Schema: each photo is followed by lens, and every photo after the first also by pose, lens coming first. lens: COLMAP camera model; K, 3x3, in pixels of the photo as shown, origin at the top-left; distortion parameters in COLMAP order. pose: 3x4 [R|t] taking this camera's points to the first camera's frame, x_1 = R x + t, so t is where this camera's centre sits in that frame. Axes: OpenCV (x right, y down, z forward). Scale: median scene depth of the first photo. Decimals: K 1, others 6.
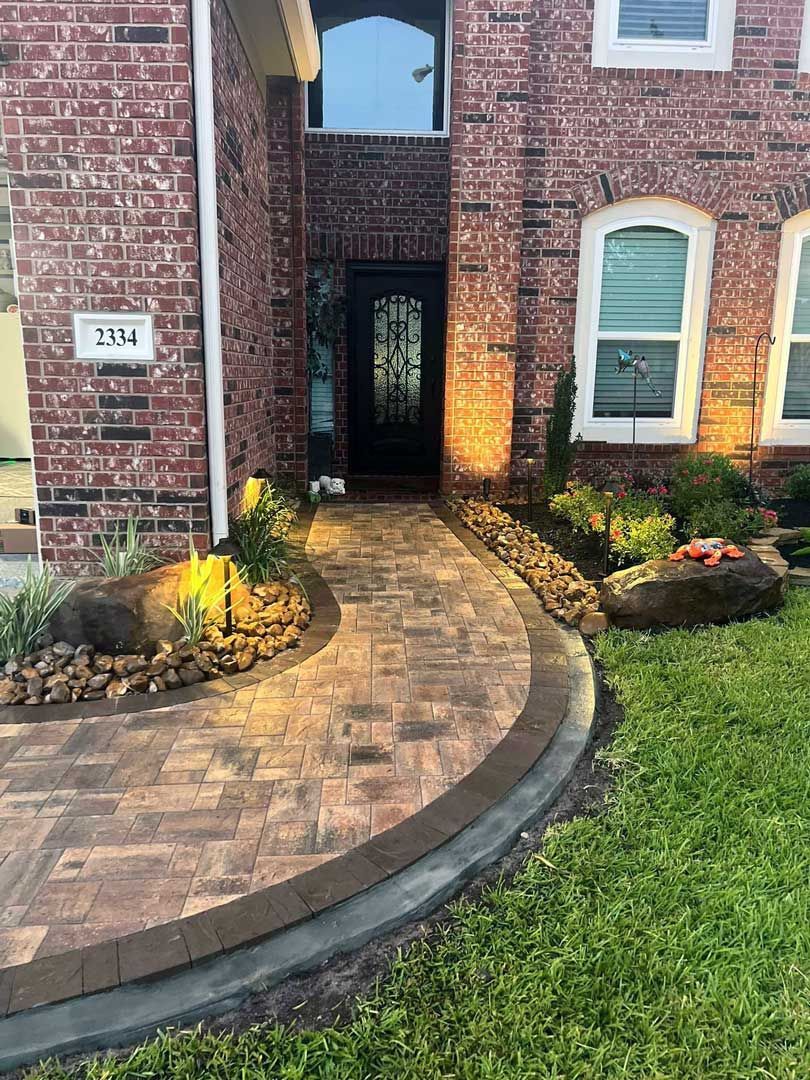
lens RADIAL K [[805.8, 0, 405.9], [0, 805.8, 537.8], [0, 0, 1]] dist [0.044197, -0.033840]
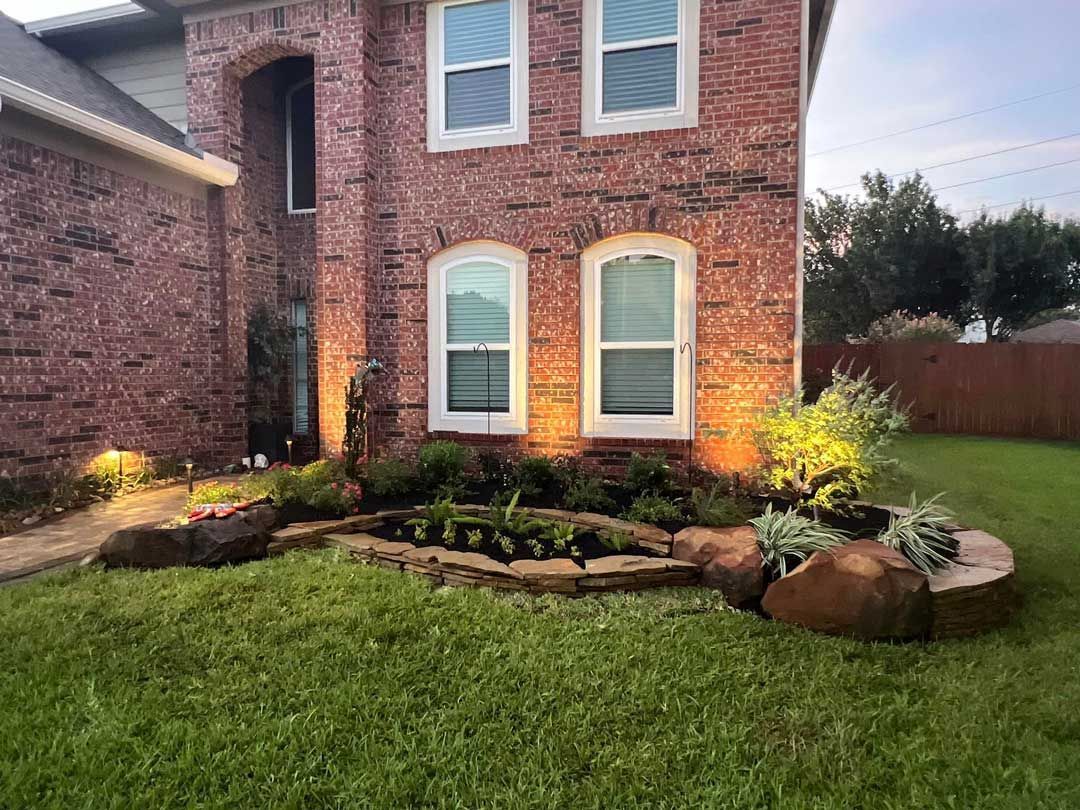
lens RADIAL K [[708.5, 0, 537.3], [0, 708.5, 409.3], [0, 0, 1]] dist [0.021307, -0.000114]
pose [[0.942589, 0.002883, -0.333941, 0.771323], [-0.056323, 0.987011, -0.150457, 0.002268], [0.329170, 0.160628, 0.930508, 0.043205]]
